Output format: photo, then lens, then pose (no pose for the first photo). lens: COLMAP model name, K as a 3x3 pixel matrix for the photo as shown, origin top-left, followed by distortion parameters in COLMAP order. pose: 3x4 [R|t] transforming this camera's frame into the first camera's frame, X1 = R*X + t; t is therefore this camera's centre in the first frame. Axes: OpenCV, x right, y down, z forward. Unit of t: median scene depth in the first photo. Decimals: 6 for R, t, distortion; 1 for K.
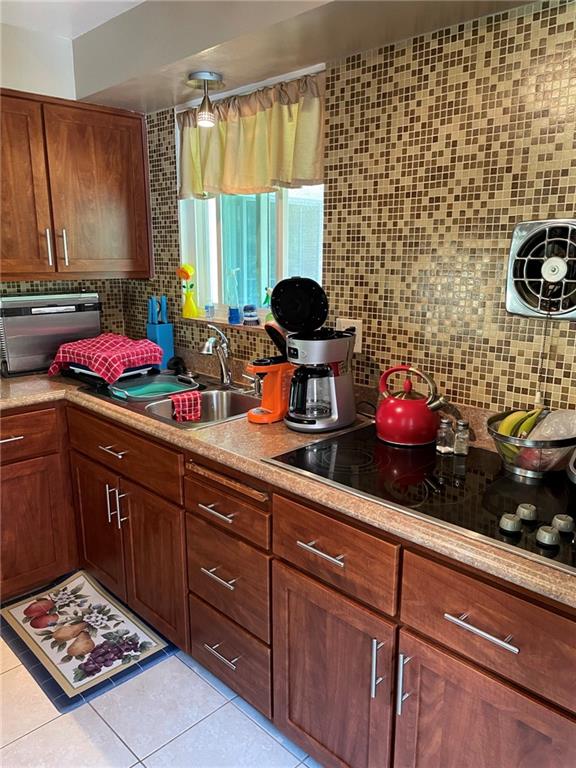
lens RADIAL K [[596.2, 0, 288.0], [0, 596.2, 384.0], [0, 0, 1]] dist [0.098801, -0.112959]
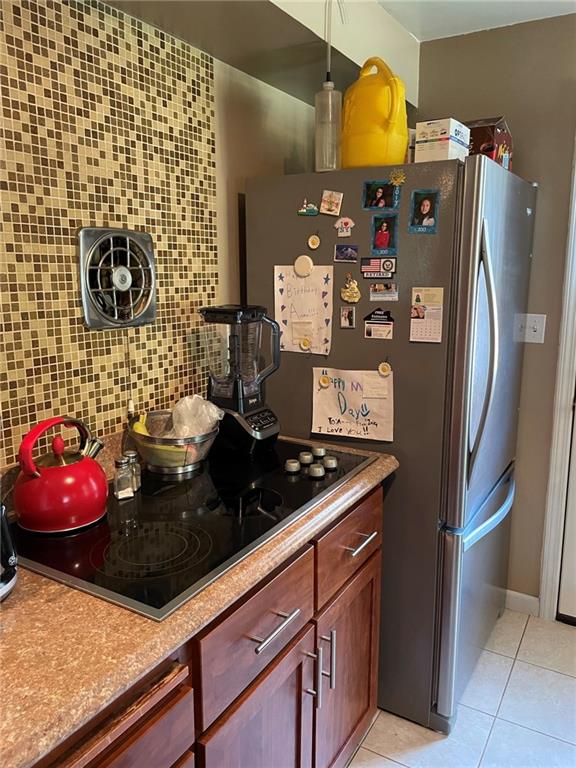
lens RADIAL K [[596.2, 0, 288.0], [0, 596.2, 384.0], [0, 0, 1]] dist [0.098801, -0.112959]
pose [[-0.264343, -0.180250, 0.947435, -0.585627], [0.217535, 0.945919, 0.240656, -0.193153], [-0.939575, 0.269716, -0.210836, 0.947870]]
